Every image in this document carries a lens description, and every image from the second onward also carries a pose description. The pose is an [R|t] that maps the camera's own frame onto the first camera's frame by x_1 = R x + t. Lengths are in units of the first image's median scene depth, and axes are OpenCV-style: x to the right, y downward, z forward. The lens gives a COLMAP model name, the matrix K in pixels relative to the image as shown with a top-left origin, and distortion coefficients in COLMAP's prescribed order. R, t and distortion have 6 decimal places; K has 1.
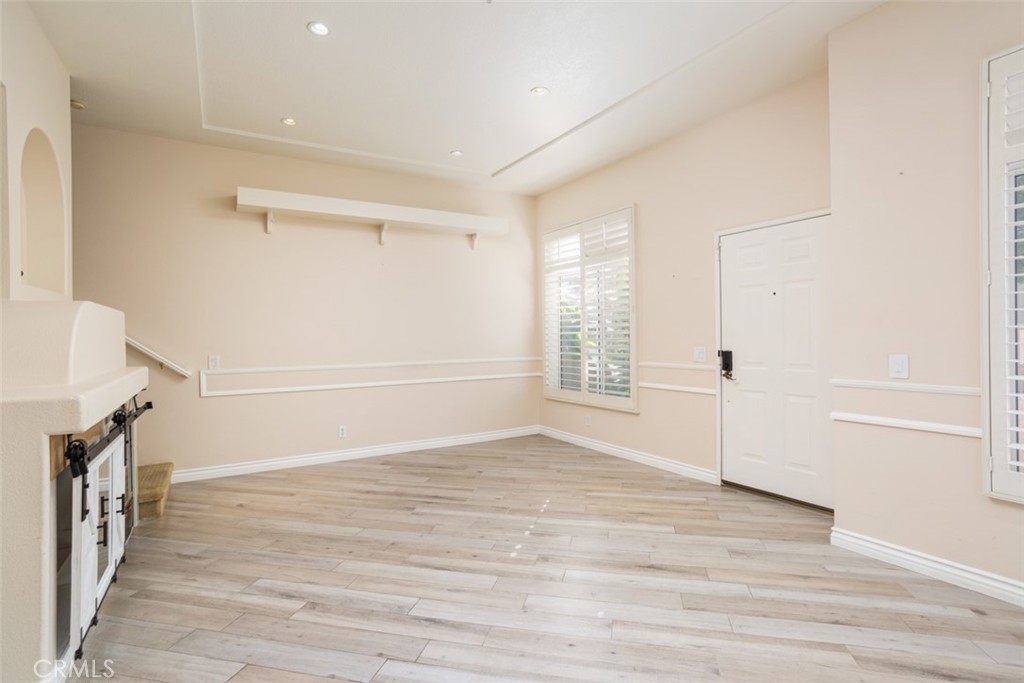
lens RADIAL K [[489.4, 0, 516.2], [0, 489.4, 345.7], [0, 0, 1]] dist [-0.032148, 0.011281]
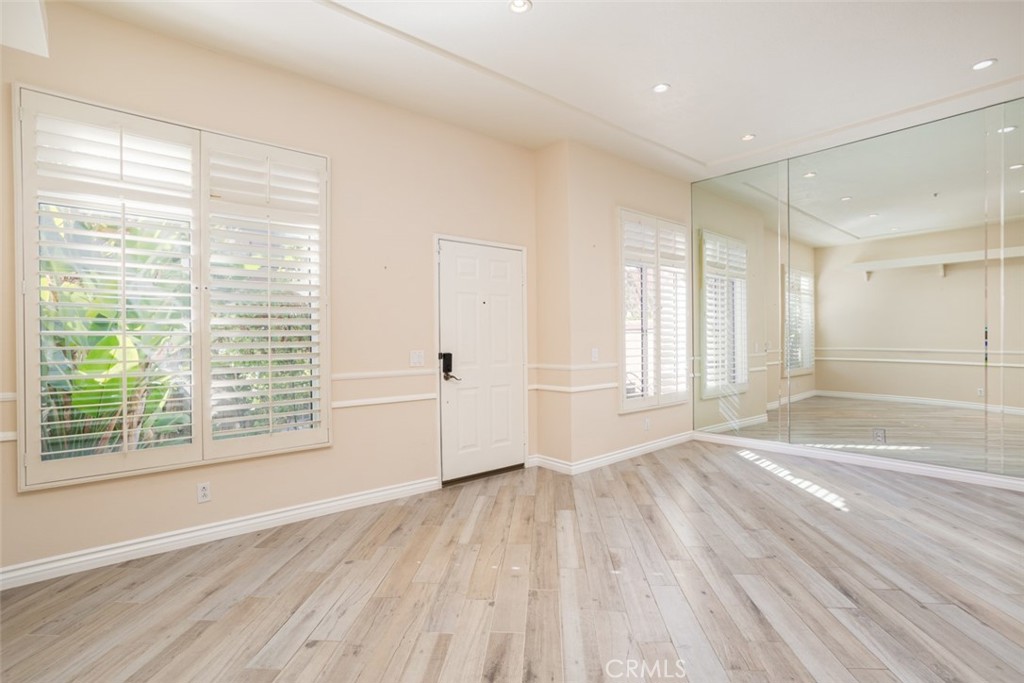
lens RADIAL K [[489.4, 0, 510.7], [0, 489.4, 343.7], [0, 0, 1]] dist [-0.032148, 0.011281]
pose [[-0.142560, 0.009150, 0.989744, -0.597357], [0.034530, 0.999395, -0.004265, 0.000119], [-0.989184, 0.033568, -0.142789, 0.996232]]
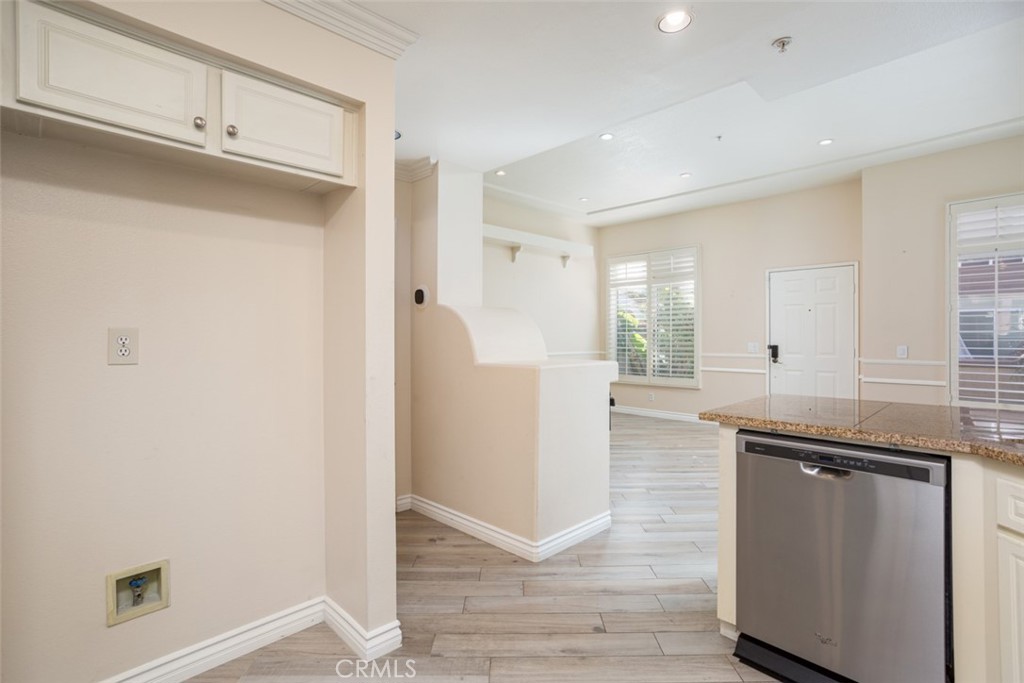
lens RADIAL K [[489.4, 0, 513.9], [0, 489.4, 339.4], [0, 0, 1]] dist [-0.032148, 0.011281]
pose [[0.972896, 0.009077, 0.231066, -0.739398], [-0.005731, 0.999869, -0.015148, 0.020040], [-0.231174, 0.013413, 0.972820, -0.328587]]
